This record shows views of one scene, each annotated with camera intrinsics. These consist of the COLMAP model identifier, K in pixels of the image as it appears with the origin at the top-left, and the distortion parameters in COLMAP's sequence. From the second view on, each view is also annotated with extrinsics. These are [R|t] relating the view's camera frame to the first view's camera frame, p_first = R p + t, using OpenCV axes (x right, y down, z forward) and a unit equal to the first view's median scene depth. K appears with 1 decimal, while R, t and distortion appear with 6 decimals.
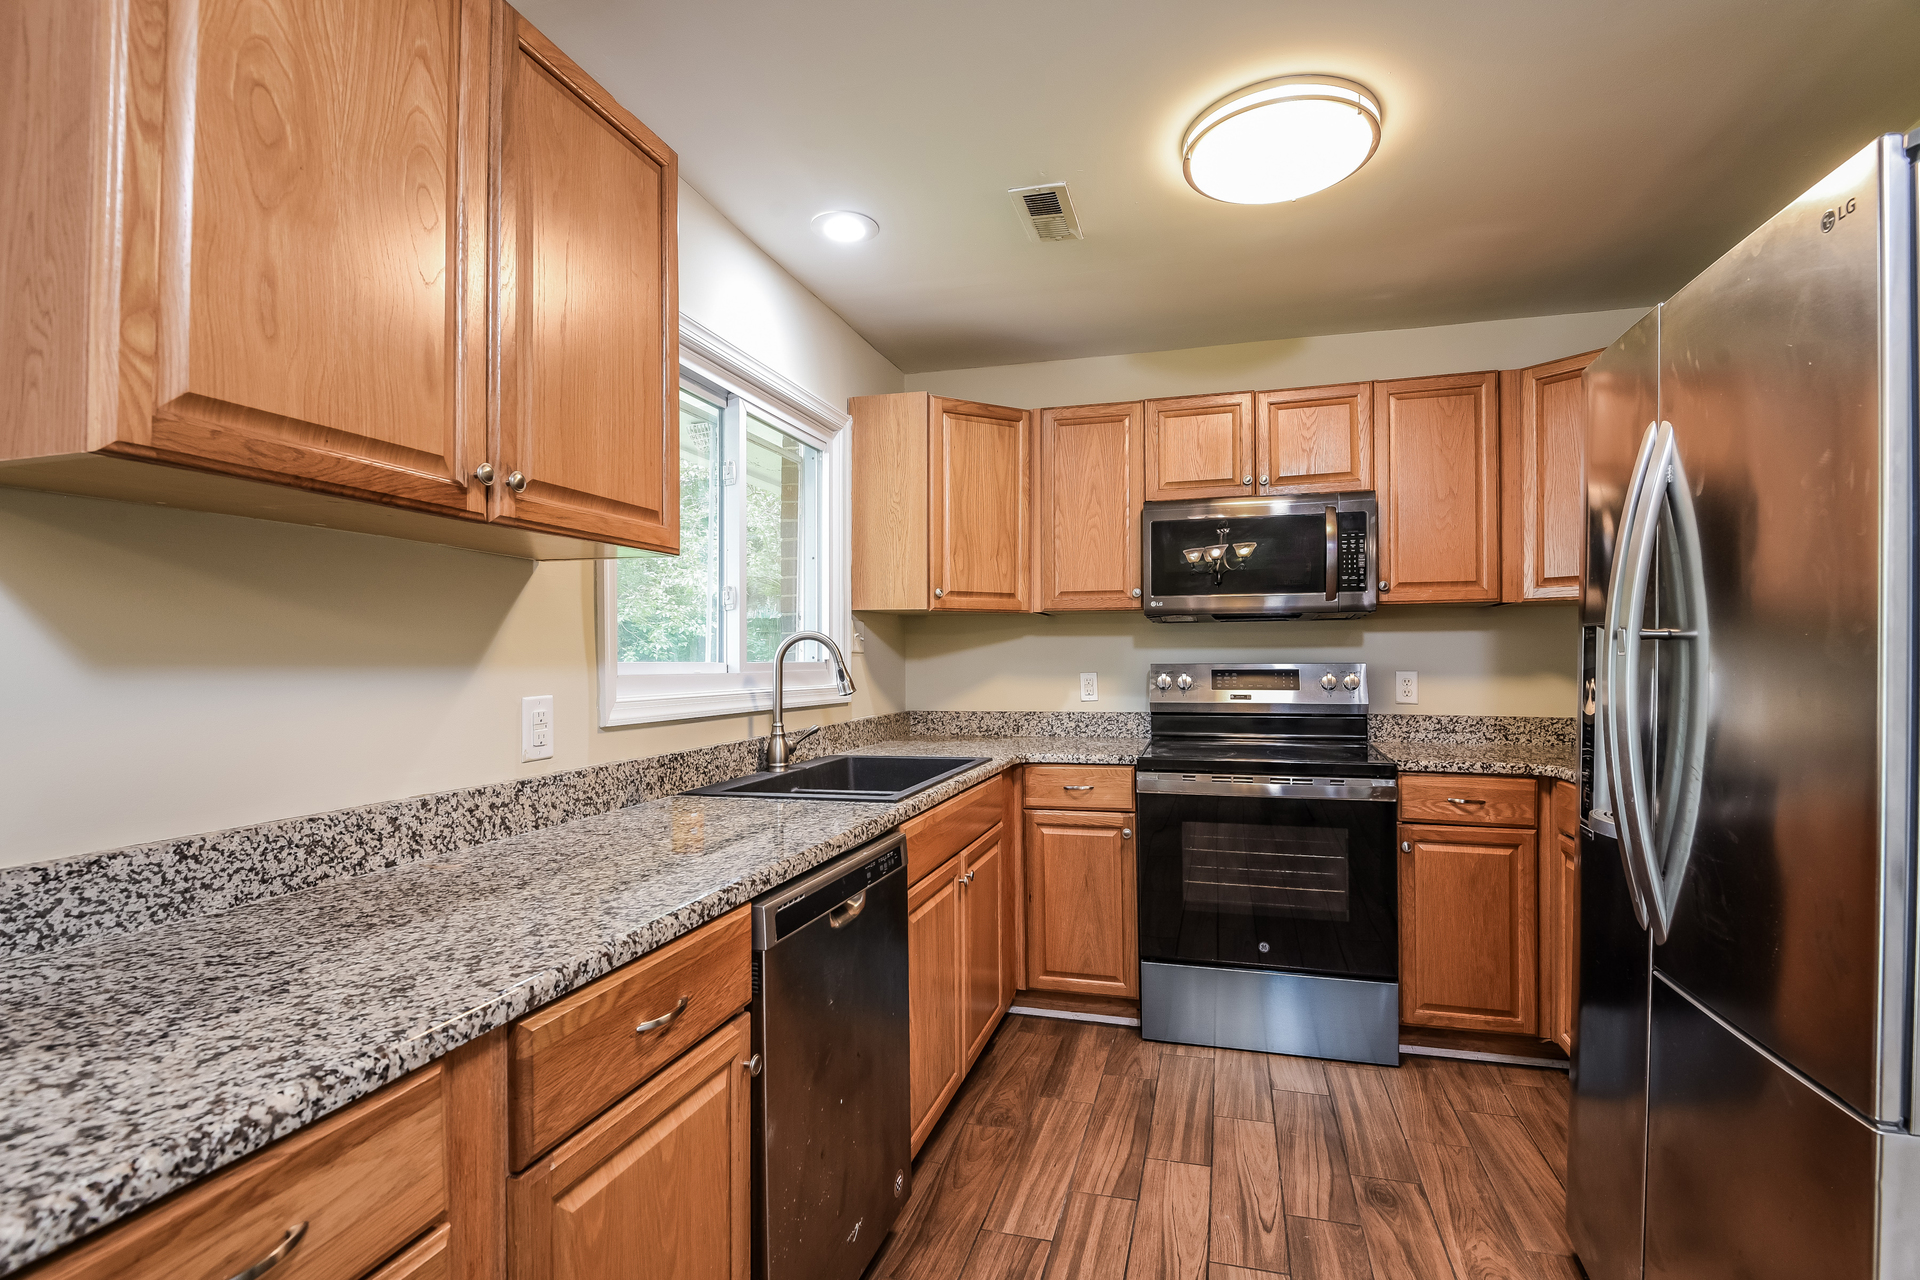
lens RADIAL K [[888.3, 0, 978.4], [0, 888.3, 649.8], [0, 0, 1]] dist [-0.000963, -0.000631]
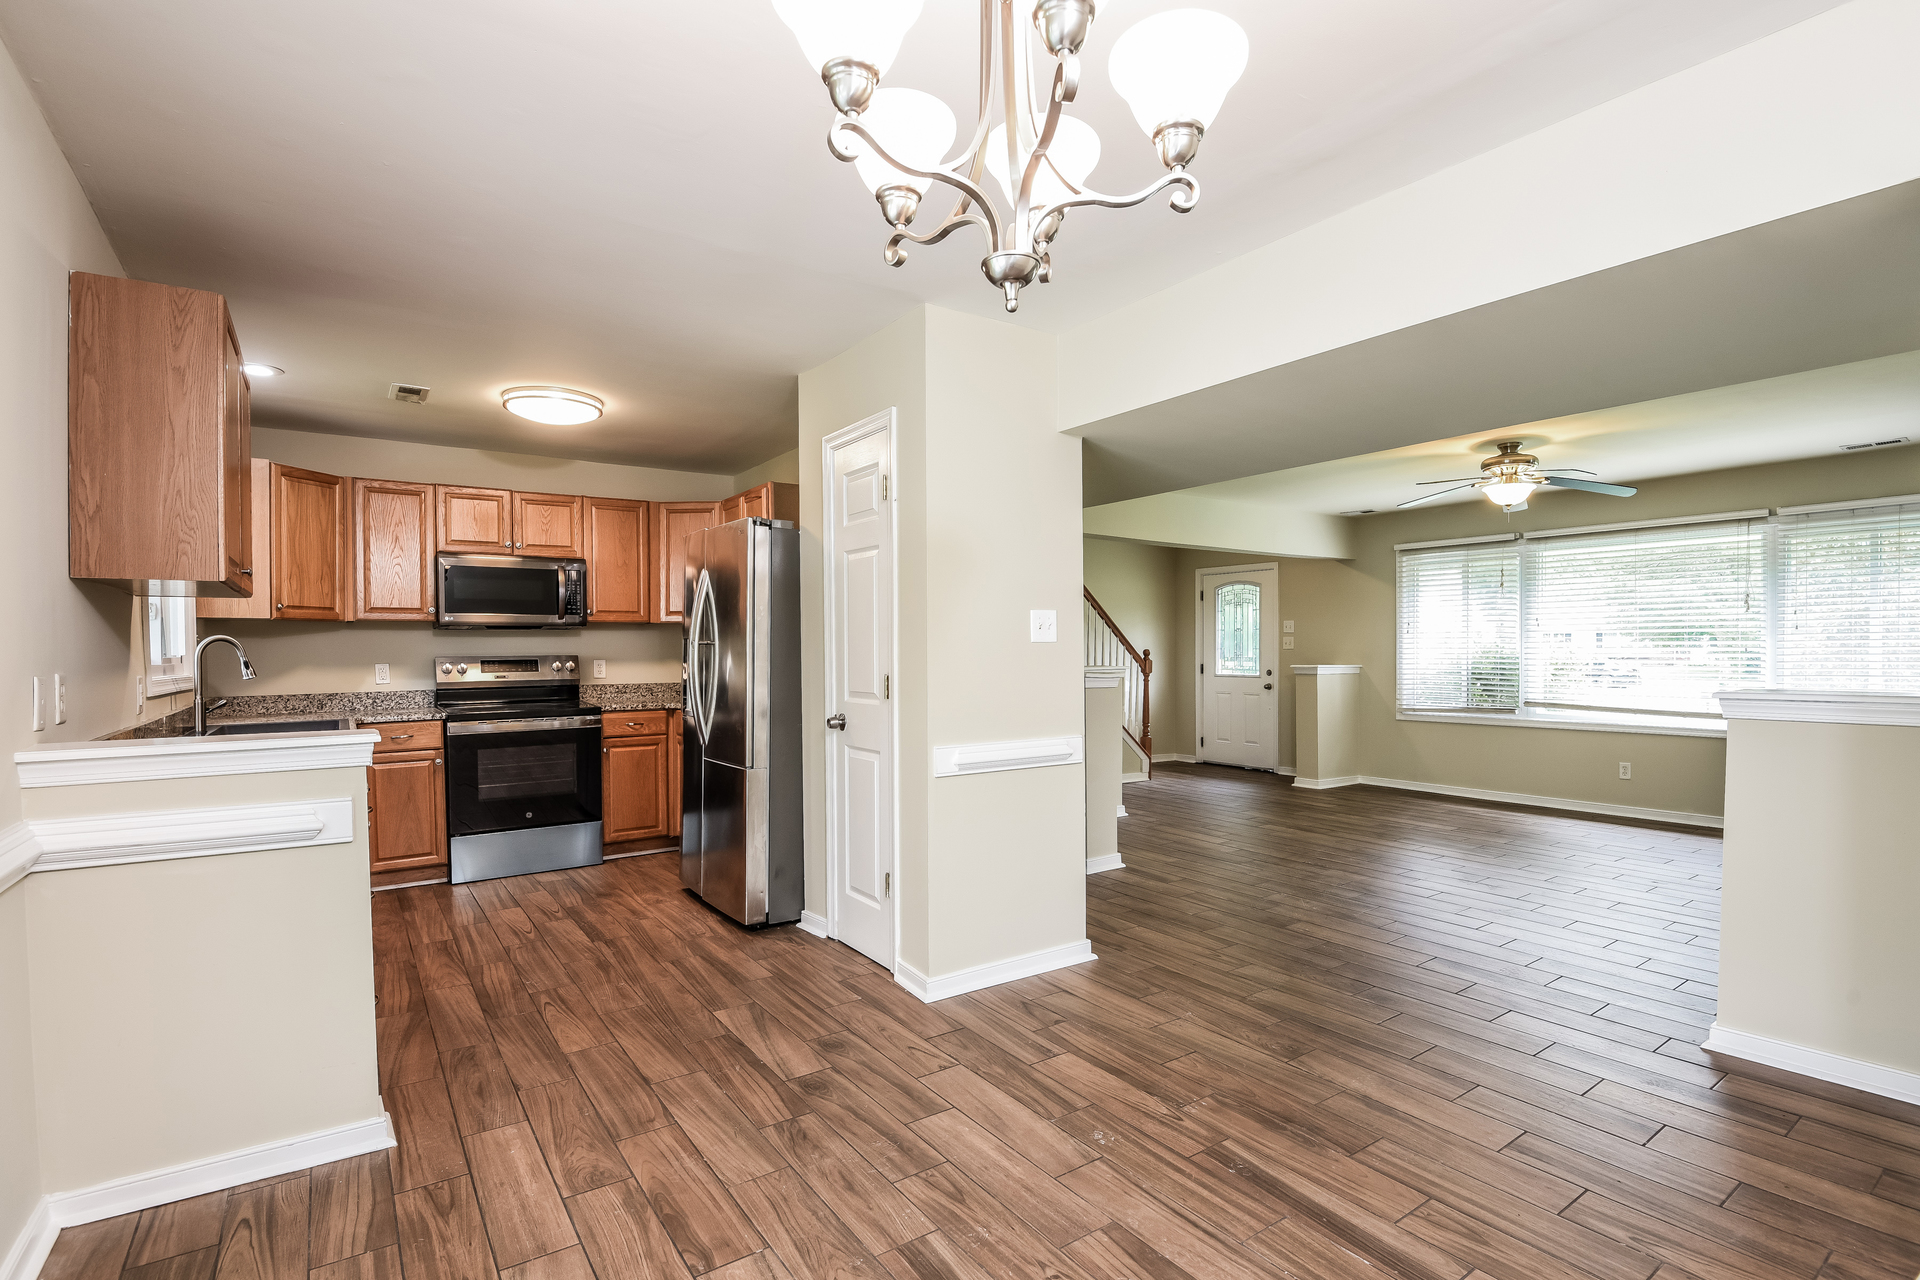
lens RADIAL K [[888.3, 0, 978.4], [0, 888.3, 649.8], [0, 0, 1]] dist [-0.000963, -0.000631]
pose [[0.621246, -0.001806, 0.783614, -0.482017], [0.001548, 0.999998, 0.001078, 0.003809], [-0.783614, 0.000544, 0.621247, -0.761307]]
